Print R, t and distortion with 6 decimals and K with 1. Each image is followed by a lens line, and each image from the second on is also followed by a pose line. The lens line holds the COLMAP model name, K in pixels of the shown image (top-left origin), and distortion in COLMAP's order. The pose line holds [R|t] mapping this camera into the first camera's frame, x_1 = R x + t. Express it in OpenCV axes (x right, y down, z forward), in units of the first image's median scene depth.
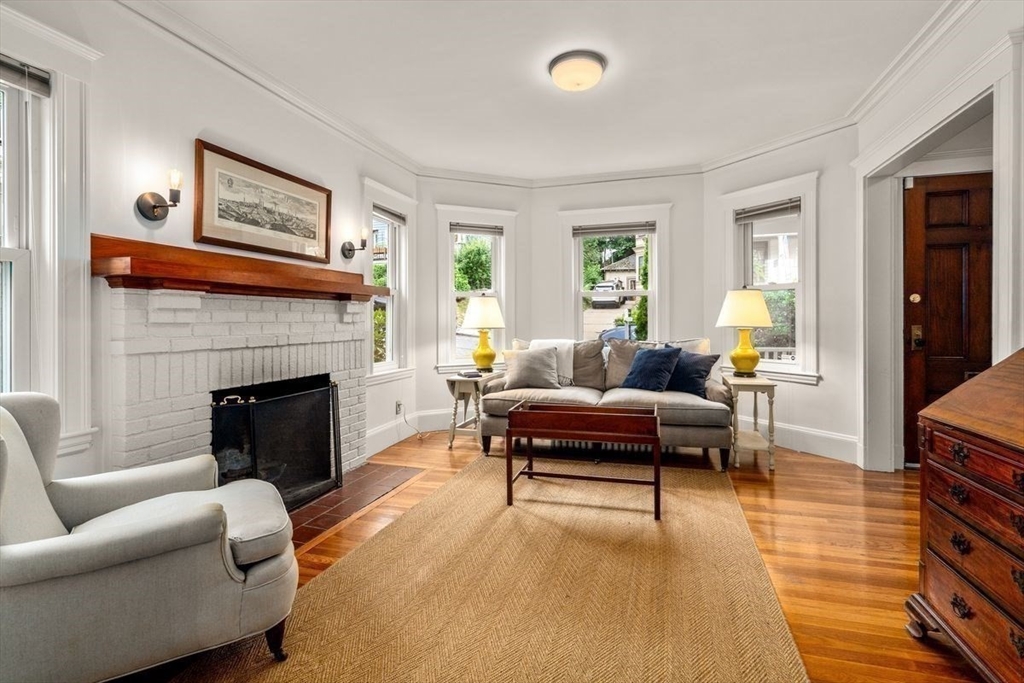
lens RADIAL K [[477.4, 0, 520.2], [0, 477.4, 325.1], [0, 0, 1]] dist [-0.002318, 0.002254]
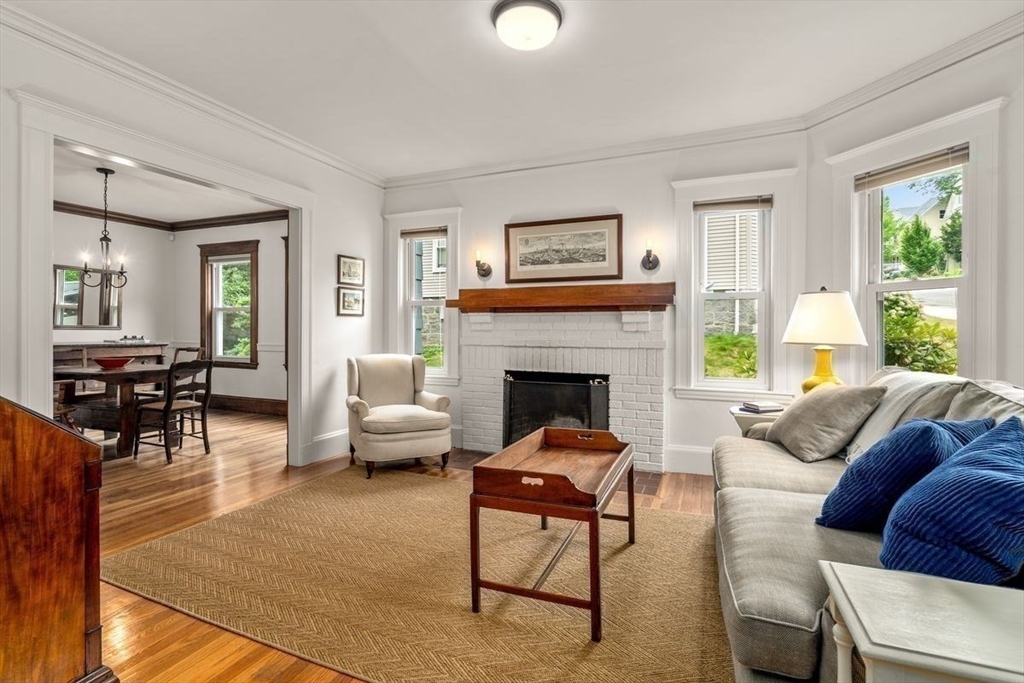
lens RADIAL K [[477.4, 0, 515.1], [0, 477.4, 330.9], [0, 0, 1]] dist [-0.002318, 0.002254]
pose [[-0.110788, 0.011250, -0.993780, 0.918099], [-0.011227, 0.999858, 0.012570, -0.020783], [0.993781, 0.012549, -0.110646, 1.070495]]
